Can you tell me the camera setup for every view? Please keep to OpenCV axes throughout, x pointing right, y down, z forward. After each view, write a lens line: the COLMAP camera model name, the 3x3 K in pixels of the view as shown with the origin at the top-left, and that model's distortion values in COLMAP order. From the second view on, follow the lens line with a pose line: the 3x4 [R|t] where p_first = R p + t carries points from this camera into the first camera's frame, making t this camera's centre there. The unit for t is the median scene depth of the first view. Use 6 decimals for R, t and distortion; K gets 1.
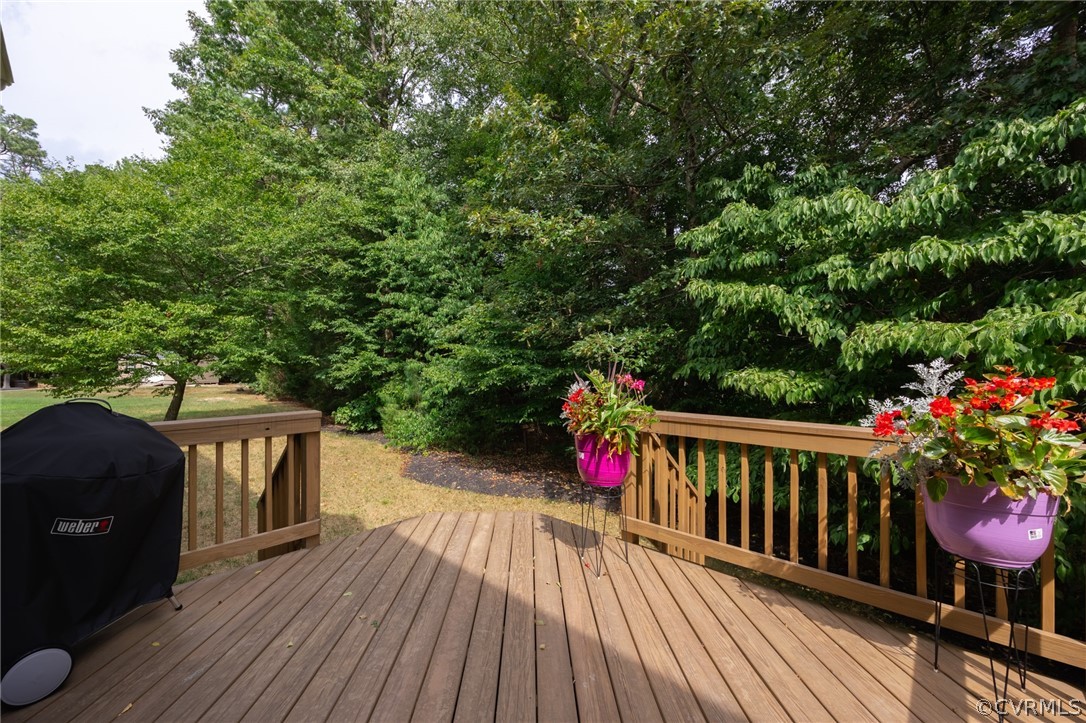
lens RADIAL K [[444.8, 0, 542.4], [0, 444.8, 352.7], [0, 0, 1]] dist [0.002034, 0.000462]
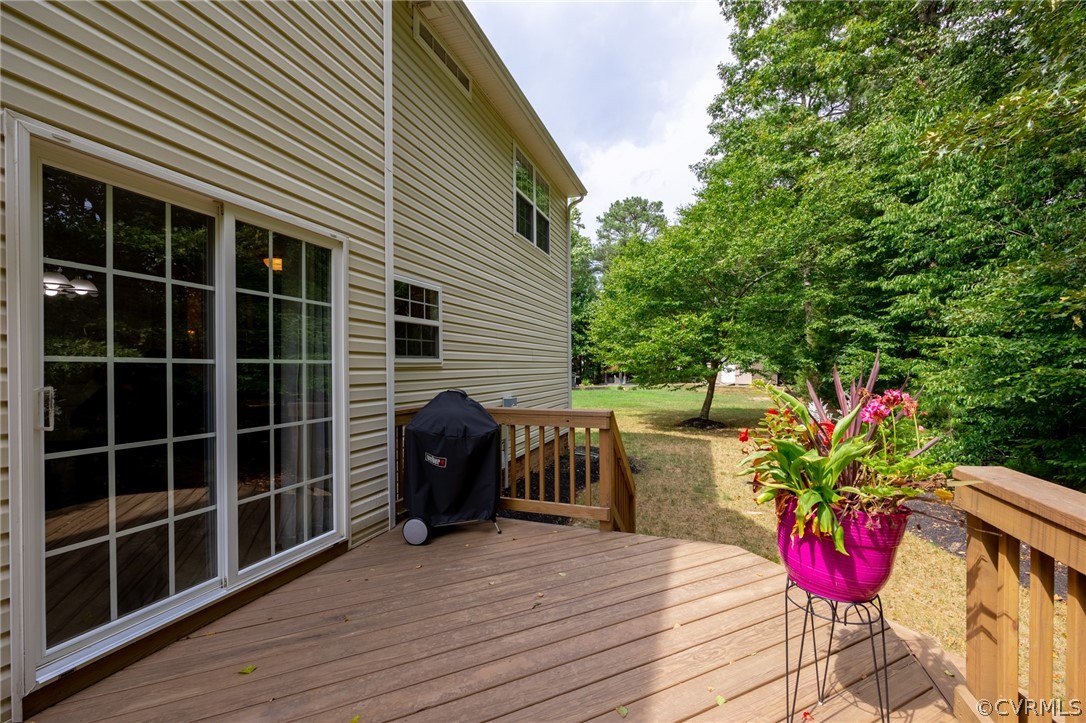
lens RADIAL K [[446.8, 0, 542.1], [0, 446.8, 368.1], [0, 0, 1]] dist [-0.000734, -0.000055]
pose [[0.390251, 0.003259, -0.920703, 0.122574], [0.023395, 0.999636, 0.013455, 0.001314], [0.920411, -0.026790, 0.390033, 0.112114]]
